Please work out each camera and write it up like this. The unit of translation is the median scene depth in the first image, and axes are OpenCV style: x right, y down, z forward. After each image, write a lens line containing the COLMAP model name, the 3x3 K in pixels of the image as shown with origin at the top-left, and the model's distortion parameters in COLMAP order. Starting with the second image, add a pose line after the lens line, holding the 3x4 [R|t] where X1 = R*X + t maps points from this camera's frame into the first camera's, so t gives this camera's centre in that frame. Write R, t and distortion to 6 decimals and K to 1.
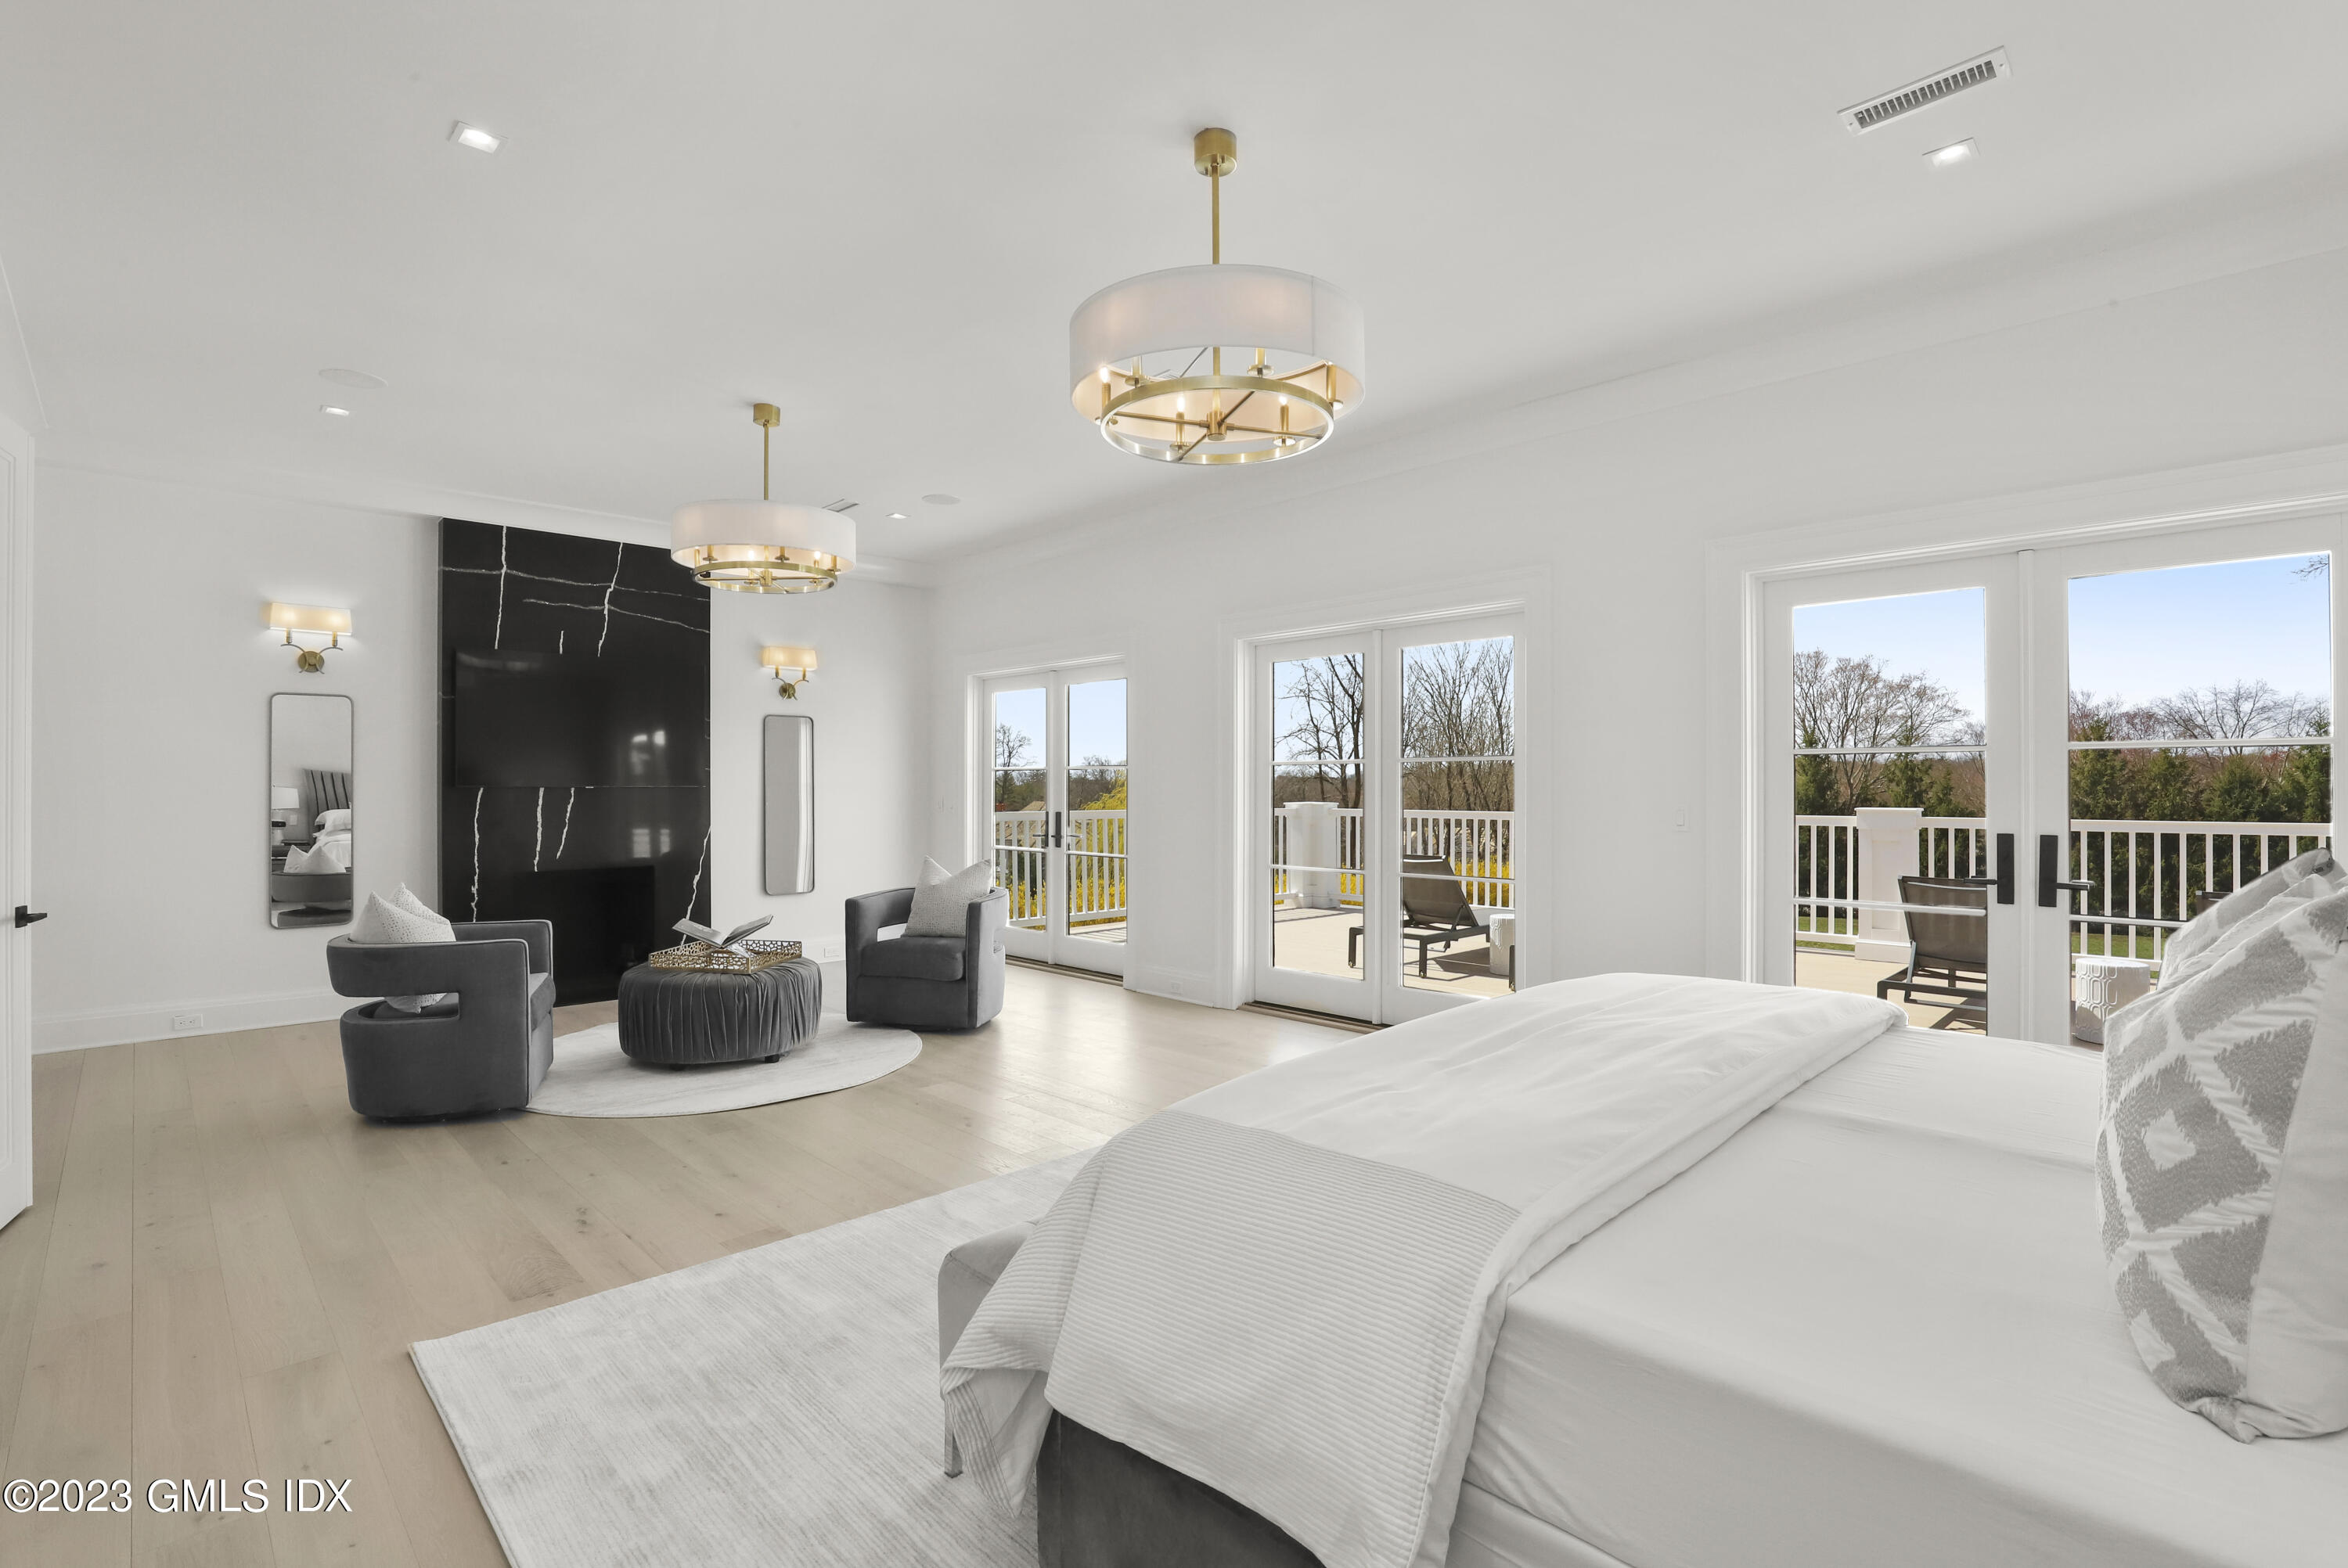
lens RADIAL K [[1111.5, 0, 1173.0], [0, 1111.5, 787.0], [0, 0, 1]] dist [-0.003702, -0.001876]
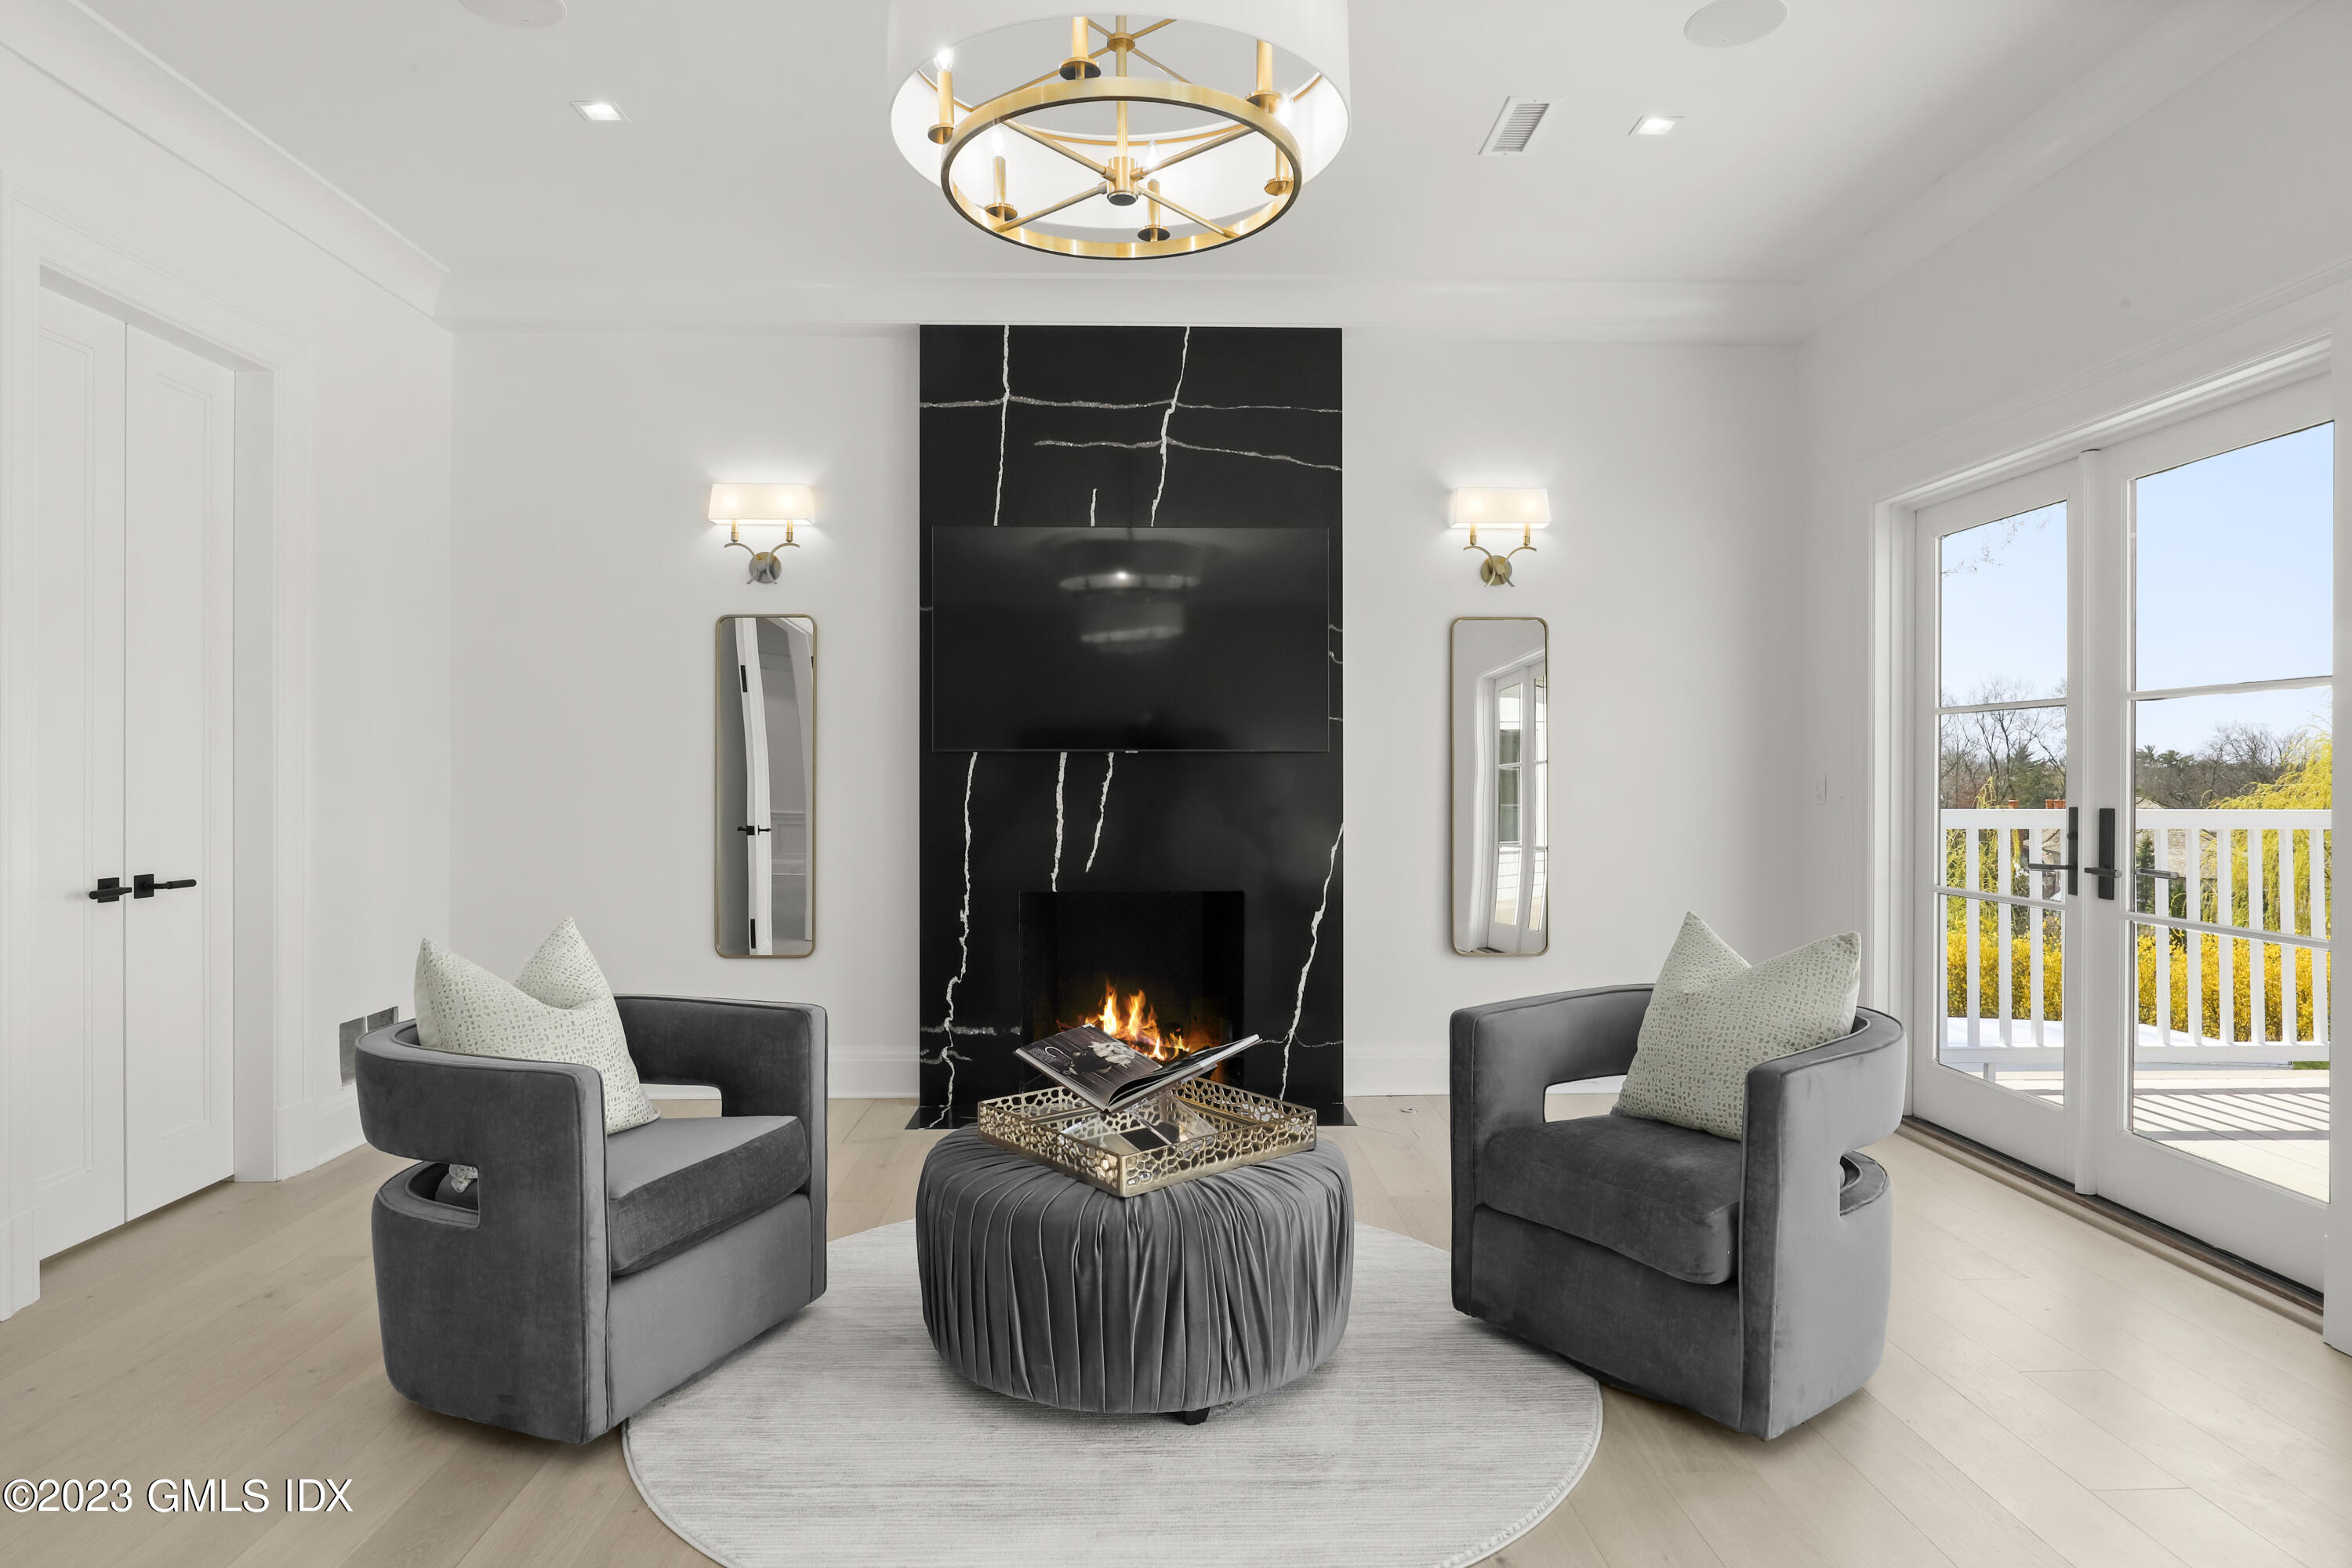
lens RADIAL K [[1365.2, 0, 1173.6], [0, 1365.2, 772.7], [0, 0, 1]] dist [-0.020533, 0.000513]
pose [[0.738654, -0.001274, -0.674083, -0.029257], [-0.000602, 0.999997, -0.002550, 0.013362], [0.674084, 0.002290, 0.738651, 0.515771]]
